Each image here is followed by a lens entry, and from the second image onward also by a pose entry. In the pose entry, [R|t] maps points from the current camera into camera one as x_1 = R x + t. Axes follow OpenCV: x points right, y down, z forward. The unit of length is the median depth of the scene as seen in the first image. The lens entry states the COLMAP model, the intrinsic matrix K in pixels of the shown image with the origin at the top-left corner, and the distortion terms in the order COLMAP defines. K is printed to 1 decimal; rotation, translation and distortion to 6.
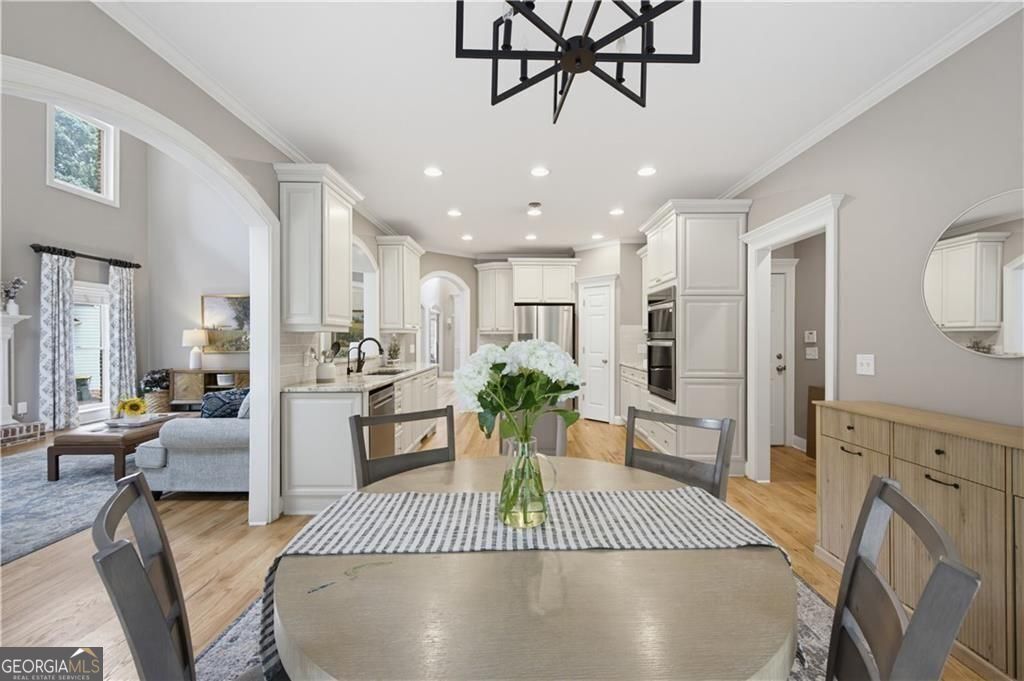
lens RADIAL K [[408.7, 0, 519.7], [0, 408.7, 339.0], [0, 0, 1]] dist [0.002803, 0.000050]
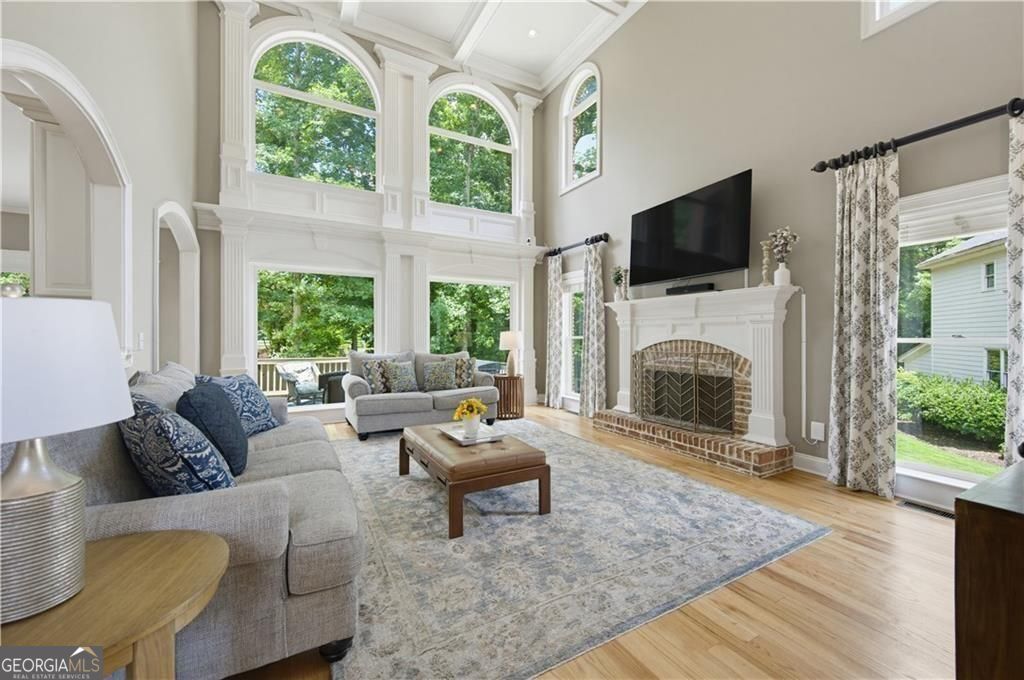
lens RADIAL K [[405.9, 0, 518.5], [0, 405.9, 332.7], [0, 0, 1]] dist [0.004293, -0.000031]
pose [[-0.868758, -0.005273, -0.495208, -0.438027], [-0.003188, 0.999982, -0.005055, 0.019262], [0.495226, -0.002813, -0.868760, 1.137742]]
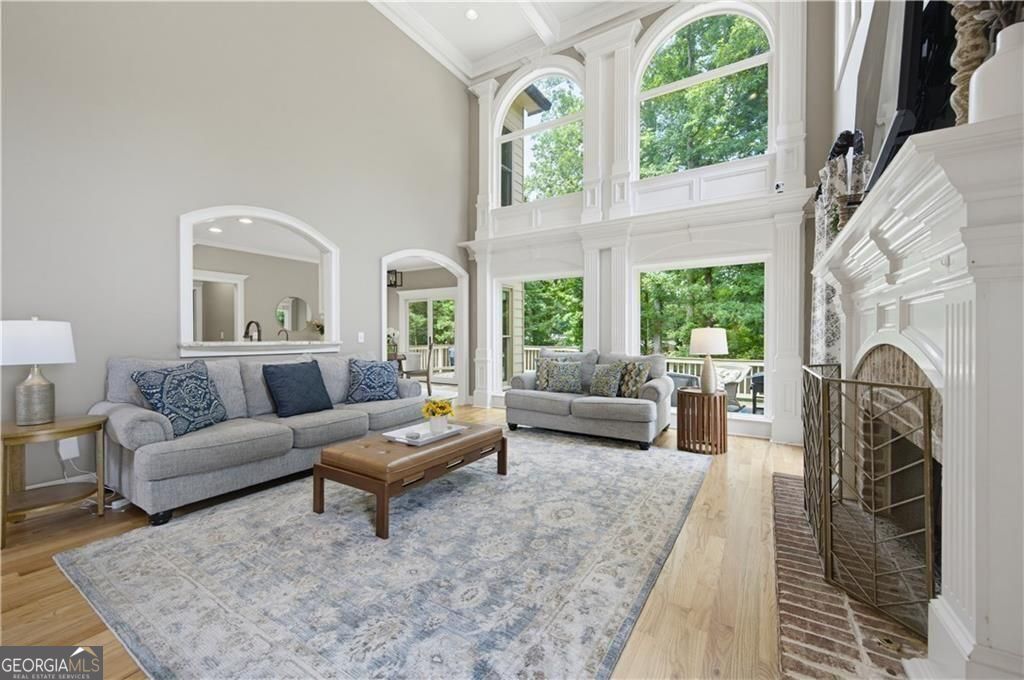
lens RADIAL K [[397.8, 0, 515.1], [0, 397.8, 336.5], [0, 0, 1]] dist [-0.010931, 0.000009]
pose [[-0.851699, -0.003034, 0.524023, -0.965553], [0.001519, 0.999965, 0.008257, 0.019383], [-0.524029, 0.007829, -0.851664, 1.026221]]
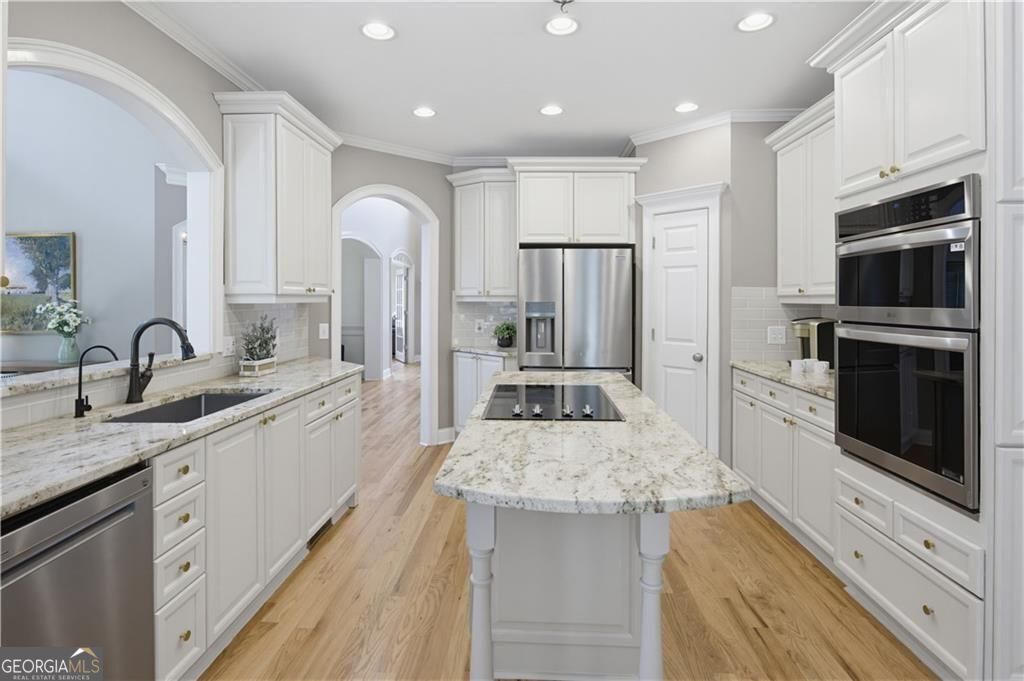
lens RADIAL K [[525.1, 0, 512.7], [0, 525.1, 301.4], [0, 0, 1]] dist [-0.006820, 0.000004]
pose [[0.999322, 0.001960, -0.036769, 0.003911], [-0.002007, 0.999997, -0.001253, -0.014077], [0.036766, 0.001326, 0.999323, 0.341339]]
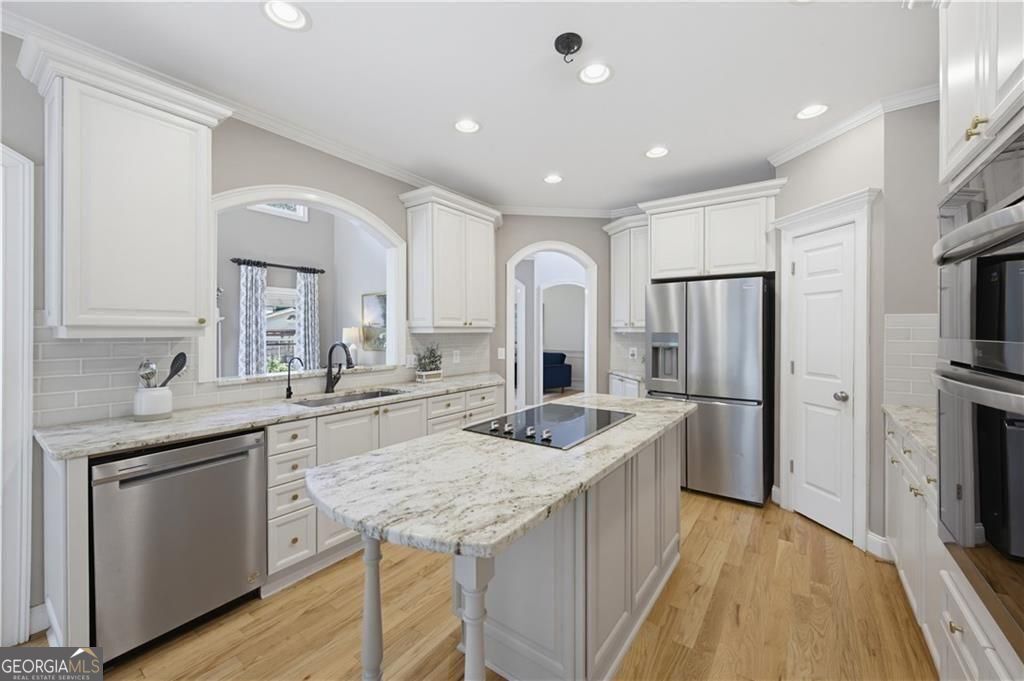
lens RADIAL K [[405.9, 0, 518.5], [0, 405.9, 333.2], [0, 0, 1]] dist [0.004293, -0.000031]
pose [[0.816190, 0.004229, -0.577769, 0.176127], [-0.002548, 0.999990, 0.003720, -0.014551], [0.577778, -0.001564, 0.816192, 0.440425]]
